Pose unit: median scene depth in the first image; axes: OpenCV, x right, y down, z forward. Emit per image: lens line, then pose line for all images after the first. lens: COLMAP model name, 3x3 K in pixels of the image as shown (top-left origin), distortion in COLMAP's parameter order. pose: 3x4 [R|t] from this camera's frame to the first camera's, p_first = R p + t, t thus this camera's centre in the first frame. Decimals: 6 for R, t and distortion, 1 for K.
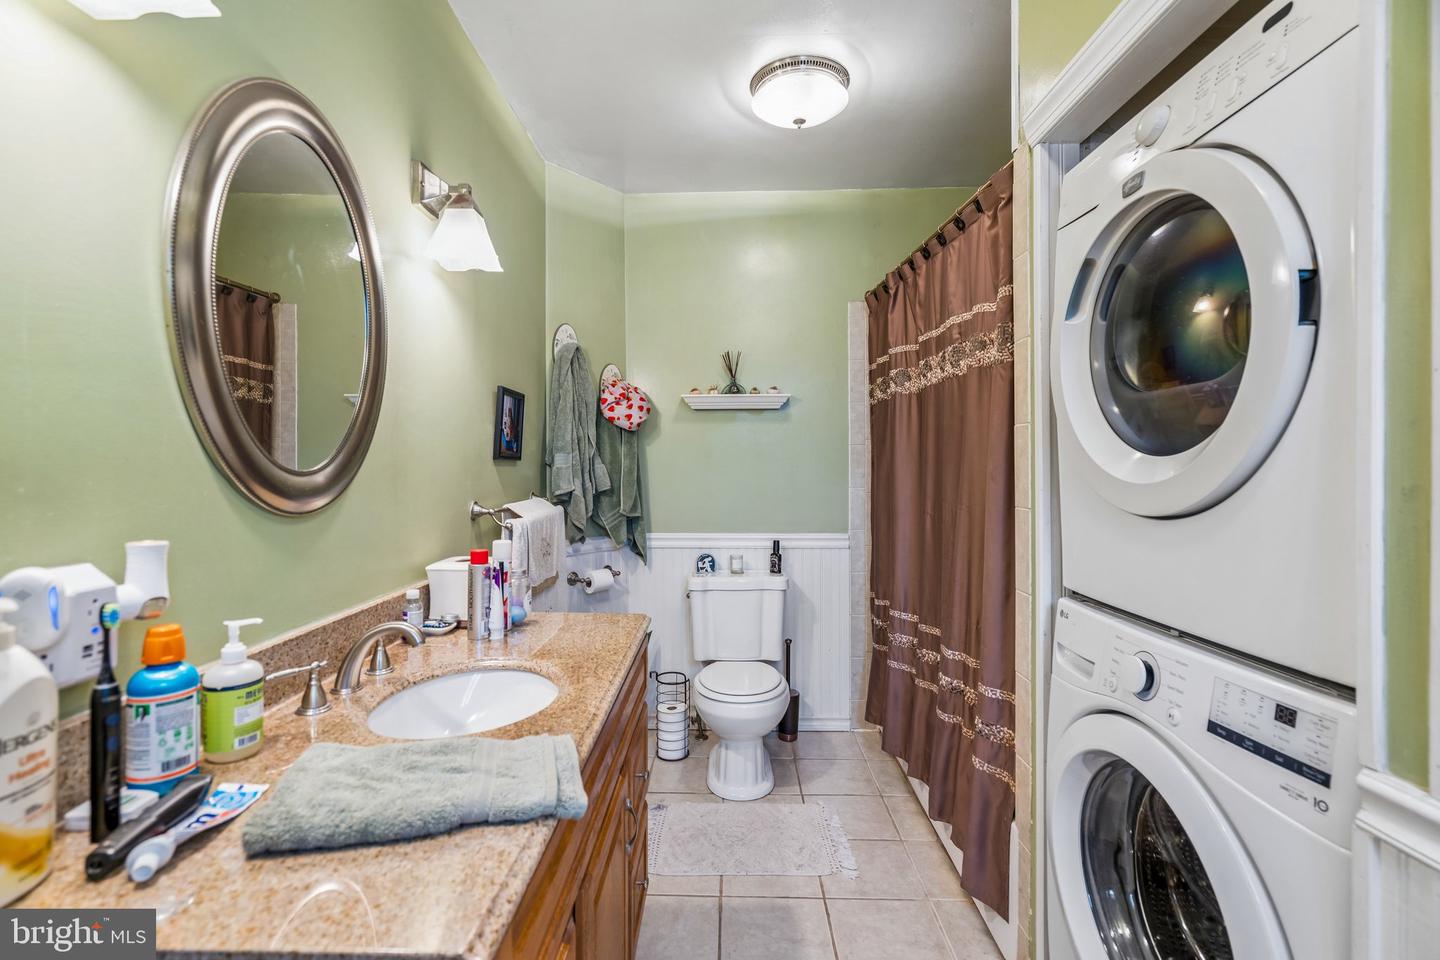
lens RADIAL K [[652.5, 0, 720.0], [0, 652.5, 480.0], [0, 0, 1]] dist [-0.004220, 0.006664]
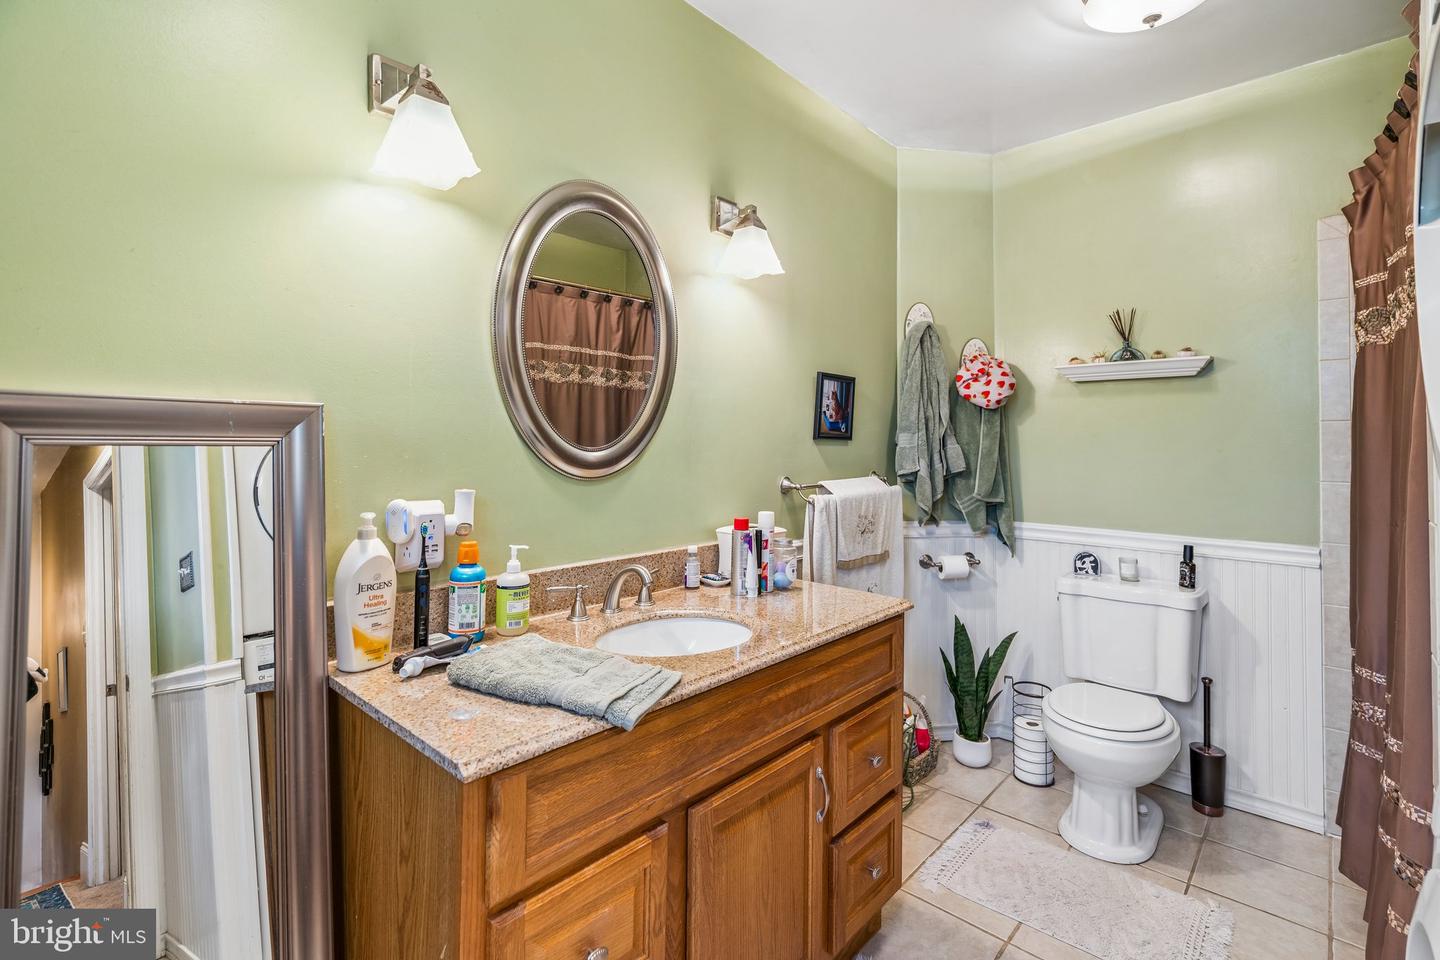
lens RADIAL K [[674.0, 0, 720.7], [0, 674.0, 440.7], [0, 0, 1]] dist [-0.000776, 0.007956]
pose [[0.762057, 0.007021, -0.647471, 0.201931], [-0.024496, 0.999538, -0.017993, -0.004039], [0.647046, 0.029572, 0.761877, 0.030342]]
